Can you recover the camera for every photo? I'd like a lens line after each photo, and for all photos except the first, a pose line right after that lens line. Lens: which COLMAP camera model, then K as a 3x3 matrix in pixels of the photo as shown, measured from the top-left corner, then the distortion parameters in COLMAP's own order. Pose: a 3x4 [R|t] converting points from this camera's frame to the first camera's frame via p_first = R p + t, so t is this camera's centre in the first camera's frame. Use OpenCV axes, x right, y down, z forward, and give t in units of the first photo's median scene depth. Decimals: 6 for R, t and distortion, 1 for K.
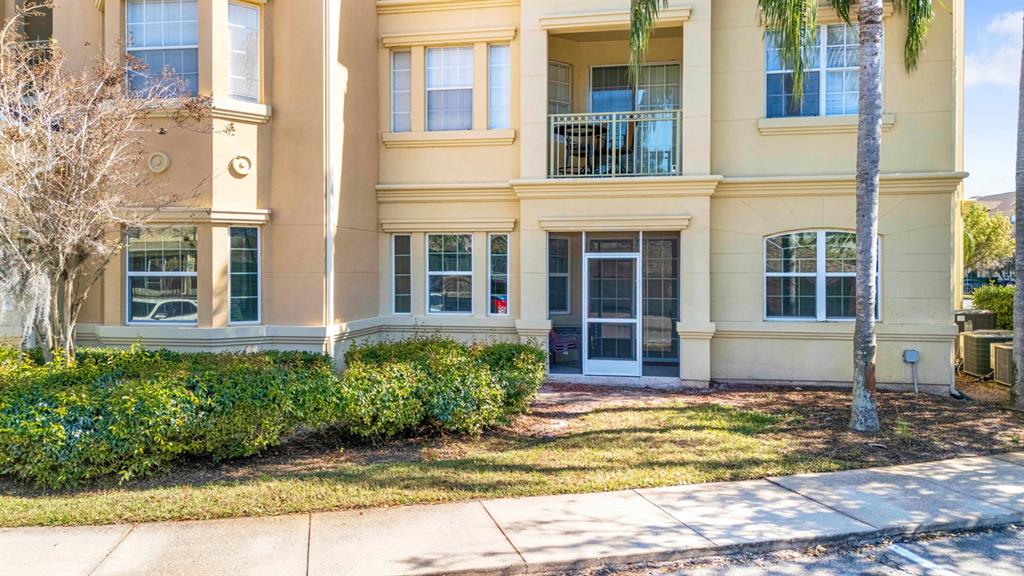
lens RADIAL K [[749.4, 0, 505.7], [0, 749.4, 270.4], [0, 0, 1]] dist [0.058215, -0.049315]
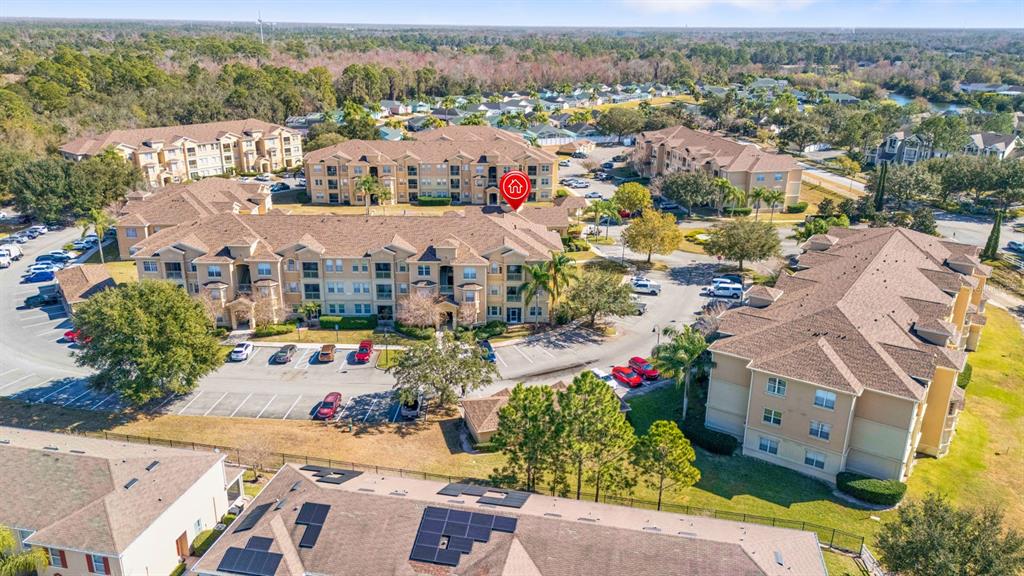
lens RADIAL K [[749.4, 0, 511.2], [0, 749.4, 288.0], [0, 0, 1]] dist [0.058215, -0.049315]
pose [[0.978299, -0.062501, 0.197548, -1.700353], [-0.007085, 0.942772, 0.333362, -3.364589], [-0.207078, -0.327527, 0.921870, -7.416636]]
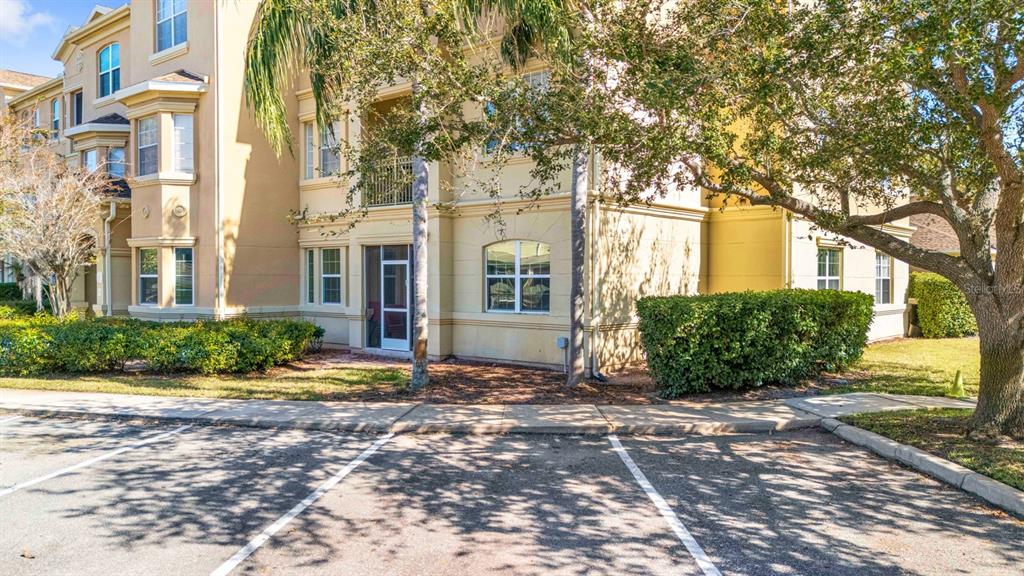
lens RADIAL K [[749.4, 0, 516.4], [0, 749.4, 290.1], [0, 0, 1]] dist [0.058215, -0.049315]
pose [[0.860535, 0.005502, -0.509362, 1.059576], [0.000866, 0.999924, 0.012264, 0.014841], [0.509391, -0.010994, 0.860465, -0.062009]]
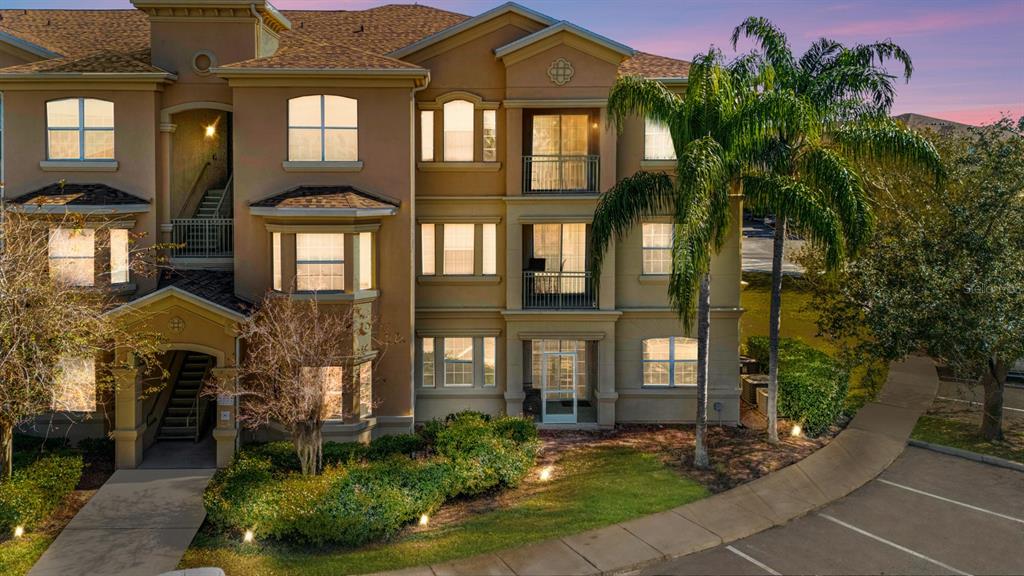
lens RADIAL K [[749.4, 0, 458.5], [0, 749.4, 217.8], [0, 0, 1]] dist [0.058215, -0.049315]
pose [[0.981861, -0.016920, 0.188844, -0.420079], [0.005970, 0.998275, 0.058403, -0.449003], [-0.189506, -0.056216, 0.980269, -0.648872]]
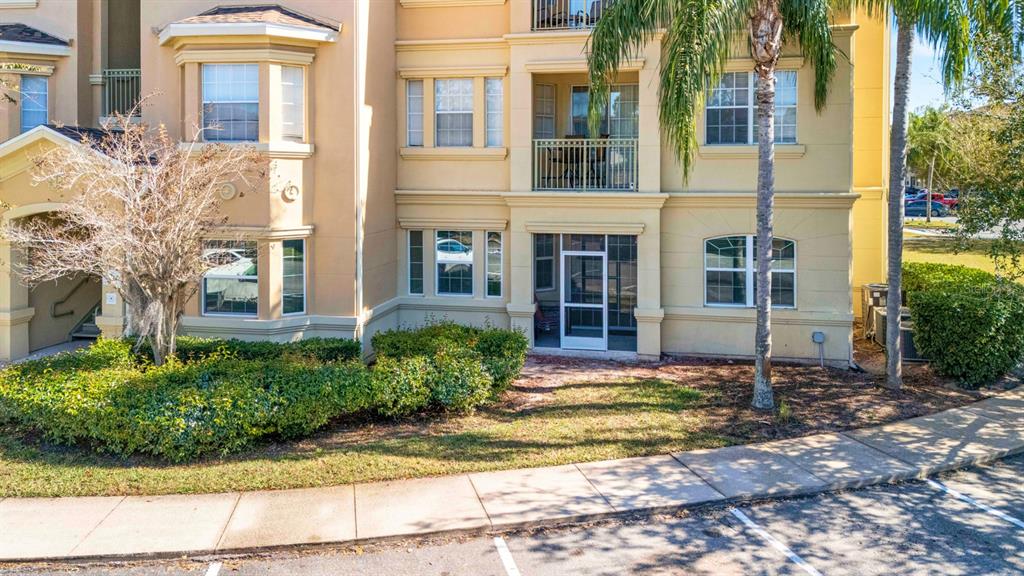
lens RADIAL K [[749.4, 0, 511.5], [0, 749.4, 187.0], [0, 0, 1]] dist [0.058215, -0.049315]
pose [[0.999918, -0.000819, -0.012770, 0.039008], [0.000981, 0.999919, 0.012707, -0.151234], [0.012759, -0.012718, 0.999838, -0.258245]]
